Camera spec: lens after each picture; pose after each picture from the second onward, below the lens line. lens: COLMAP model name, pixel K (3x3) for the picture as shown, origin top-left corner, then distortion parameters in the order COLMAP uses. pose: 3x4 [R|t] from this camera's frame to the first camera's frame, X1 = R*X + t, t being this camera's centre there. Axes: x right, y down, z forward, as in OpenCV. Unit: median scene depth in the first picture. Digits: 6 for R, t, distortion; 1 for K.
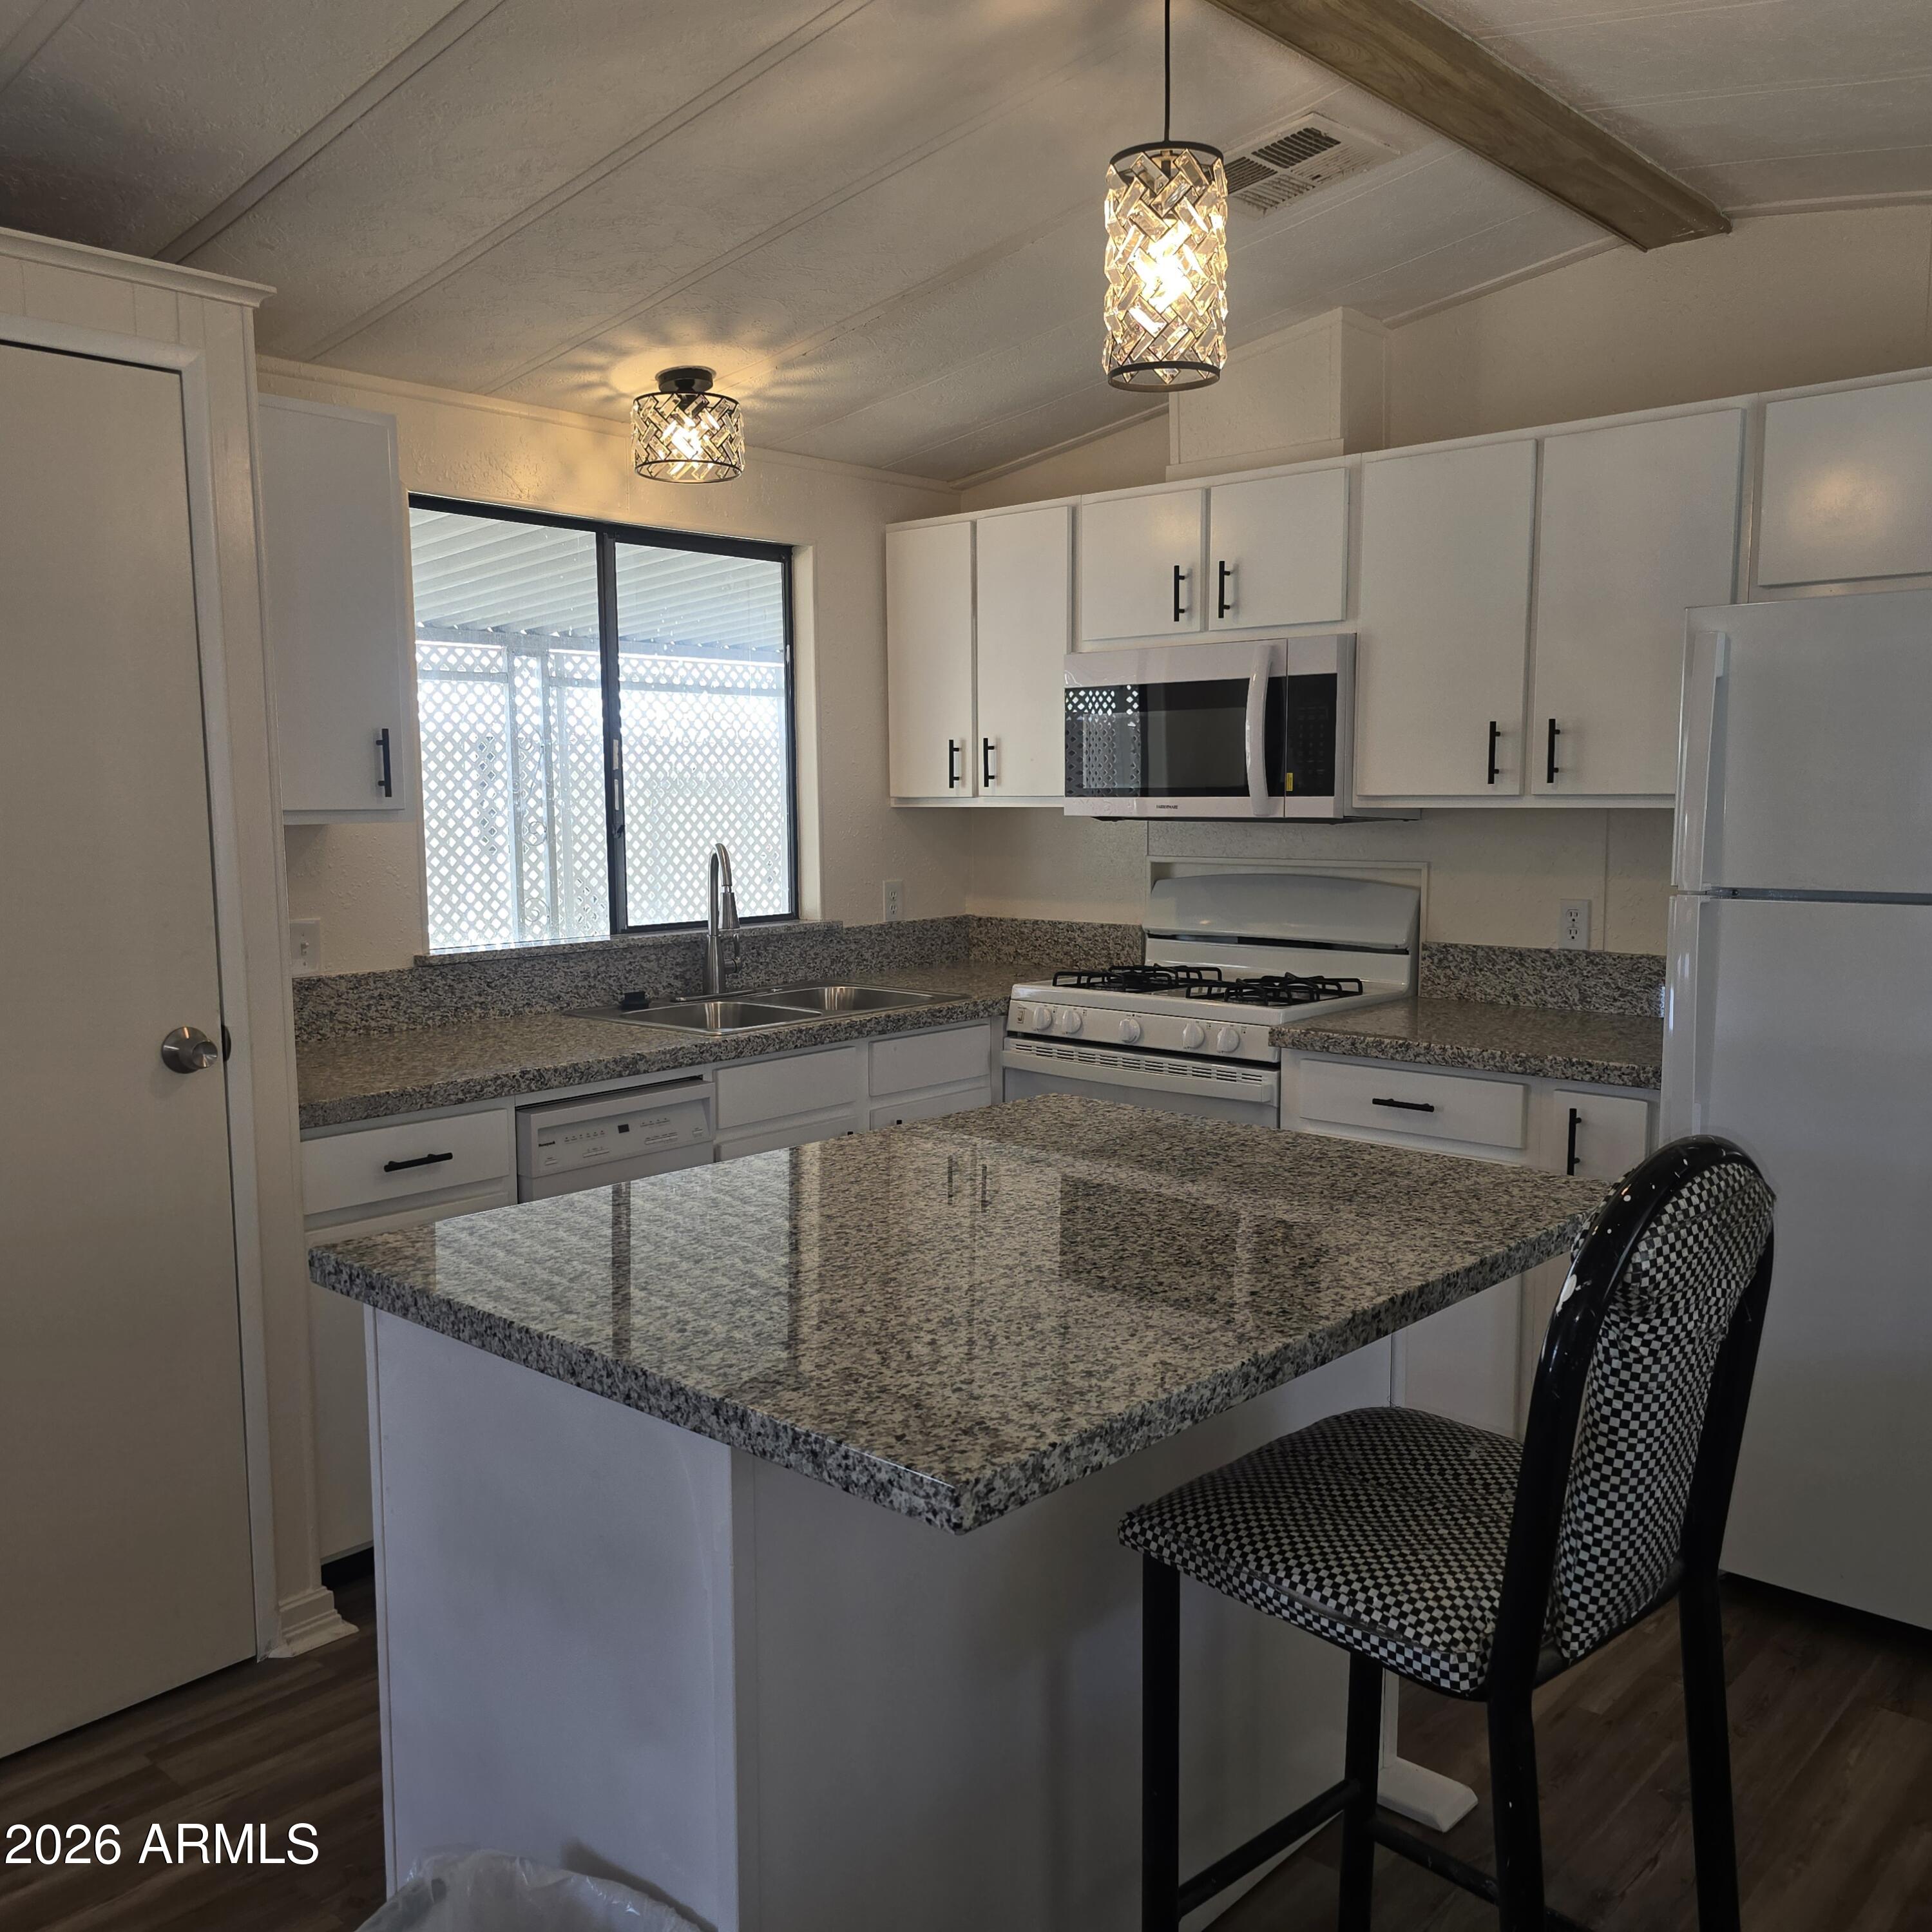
lens RADIAL K [[1719.7, 0, 944.5], [0, 1719.7, 981.0], [0, 0, 1]] dist [0.085778, -0.104738]
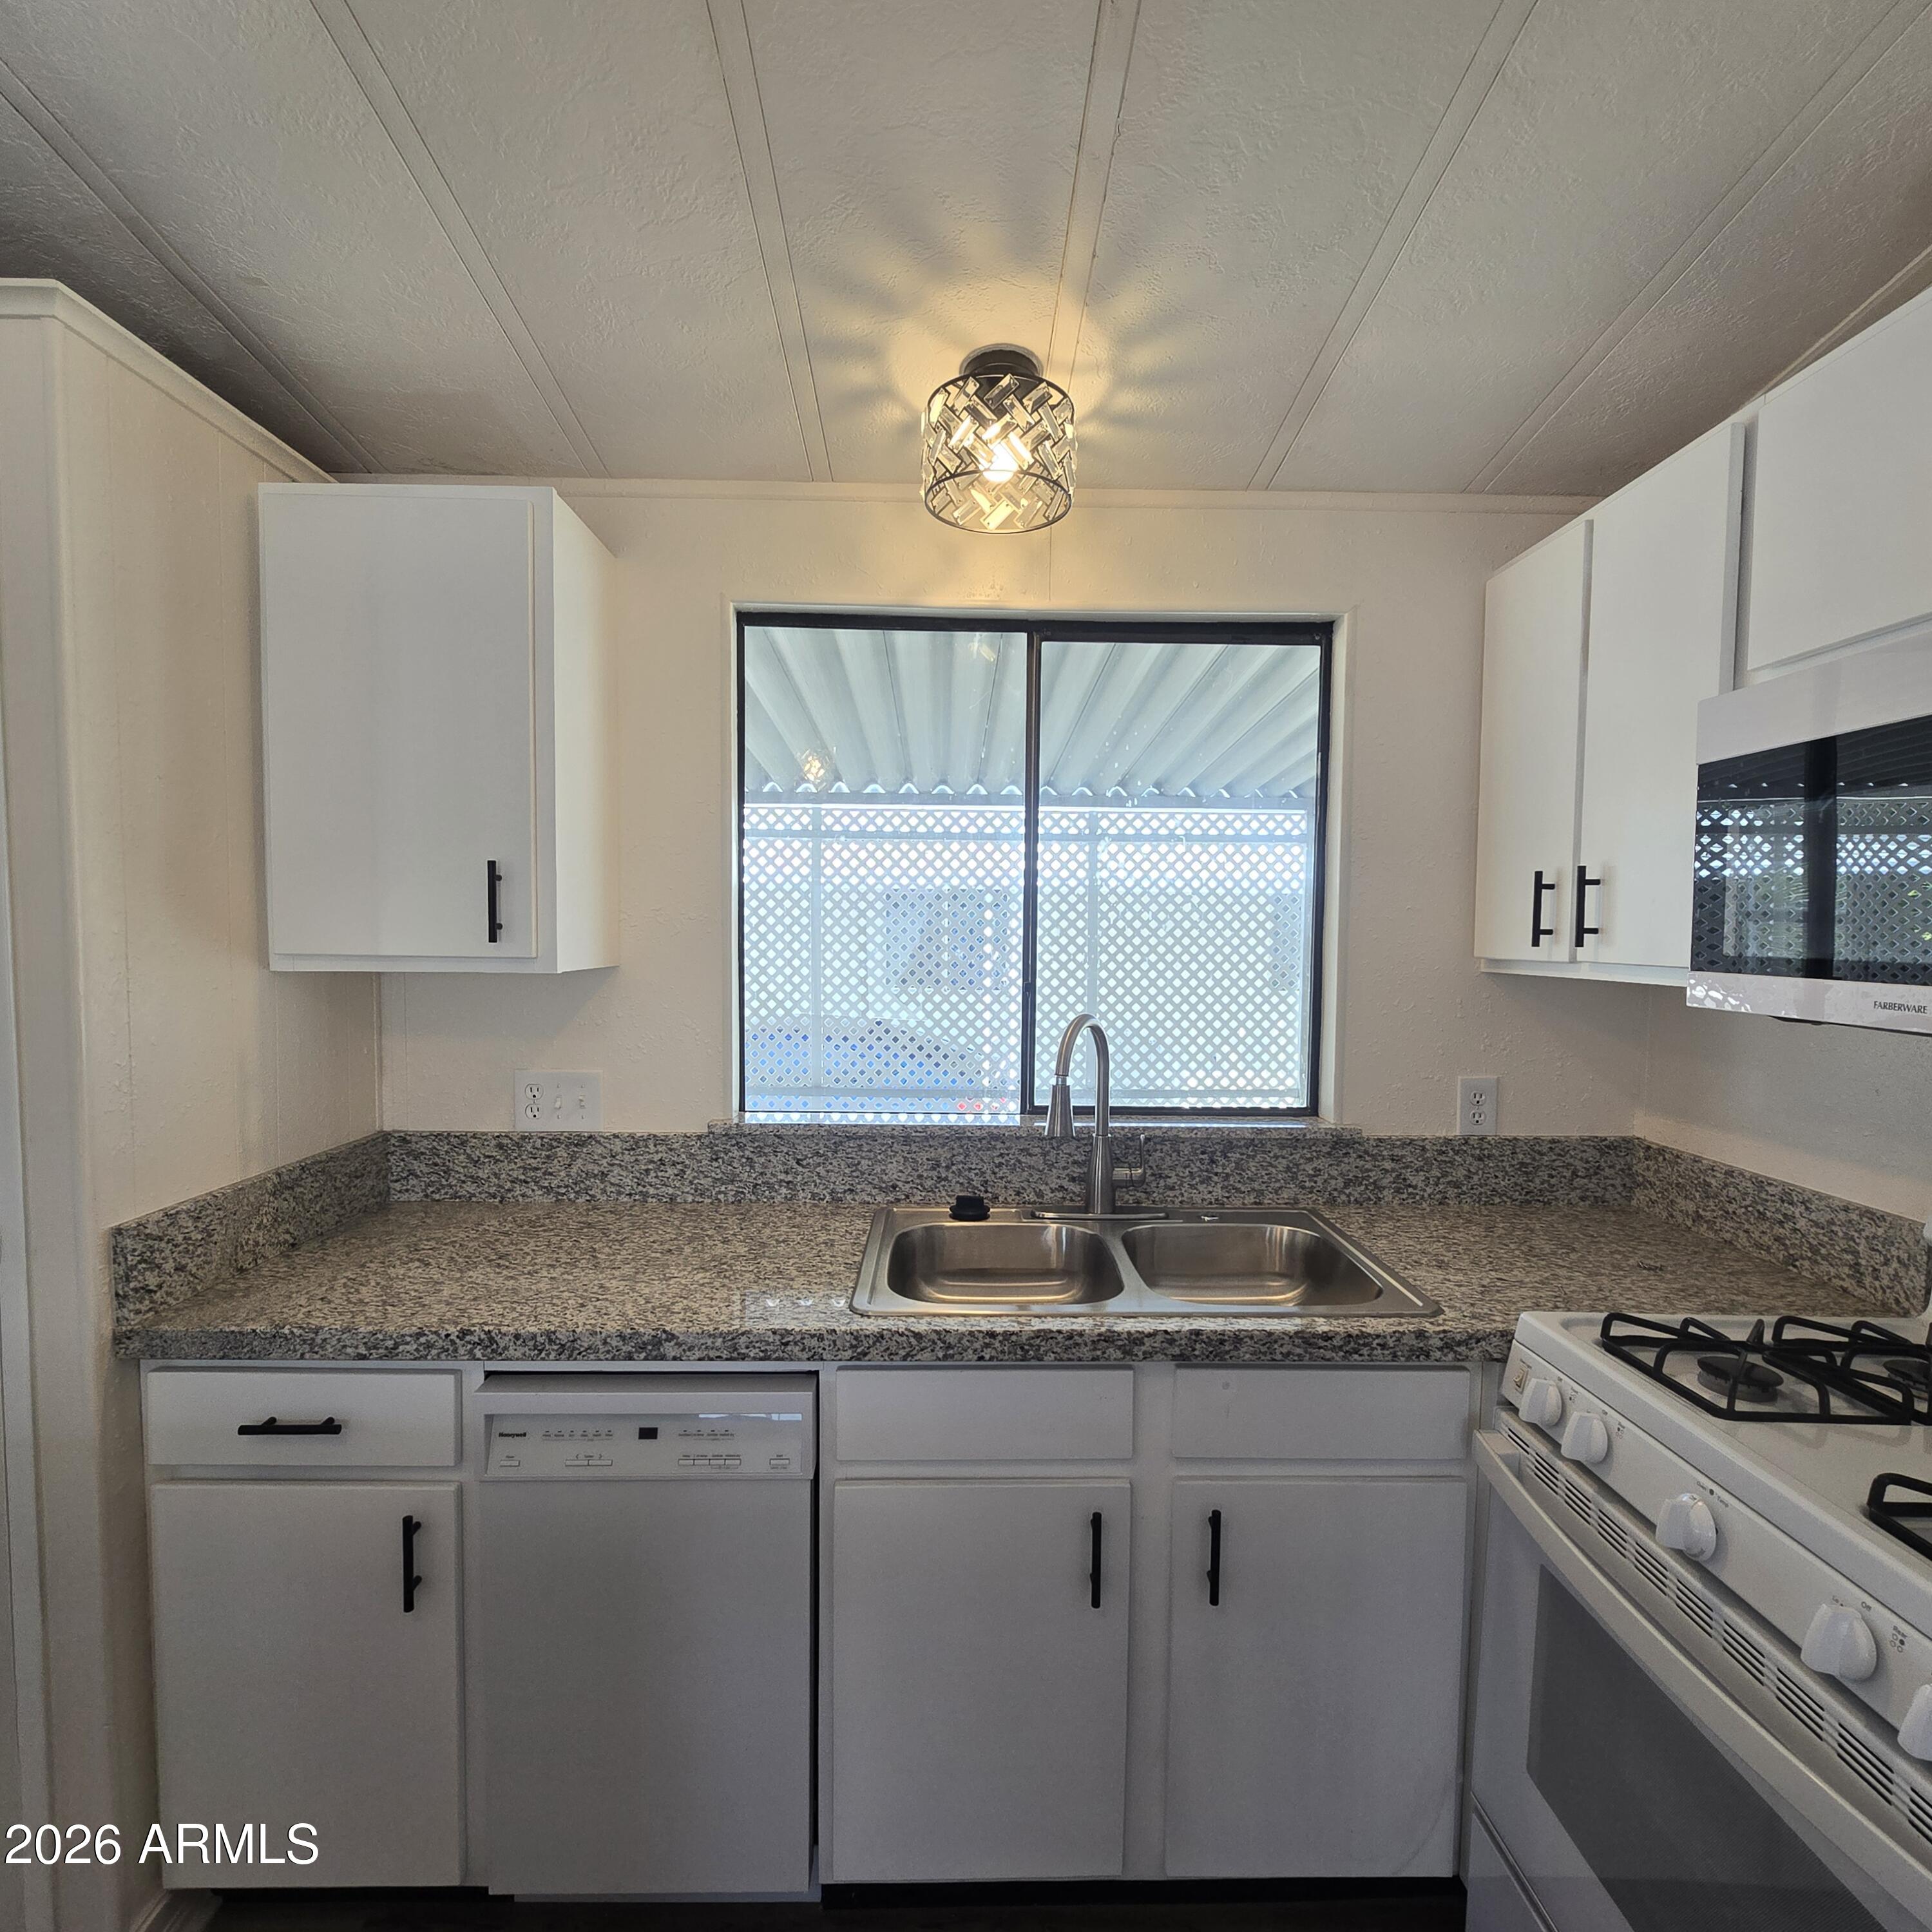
lens RADIAL K [[1052.3, 0, 969.9], [0, 1052.3, 988.5], [0, 0, 1]] dist [-0.003729, 0.000136]
pose [[0.686052, 0.055677, -0.725419, 0.176633], [-0.098853, 0.994955, -0.017124, -0.086851], [0.720806, 0.083458, 0.688094, 0.726418]]
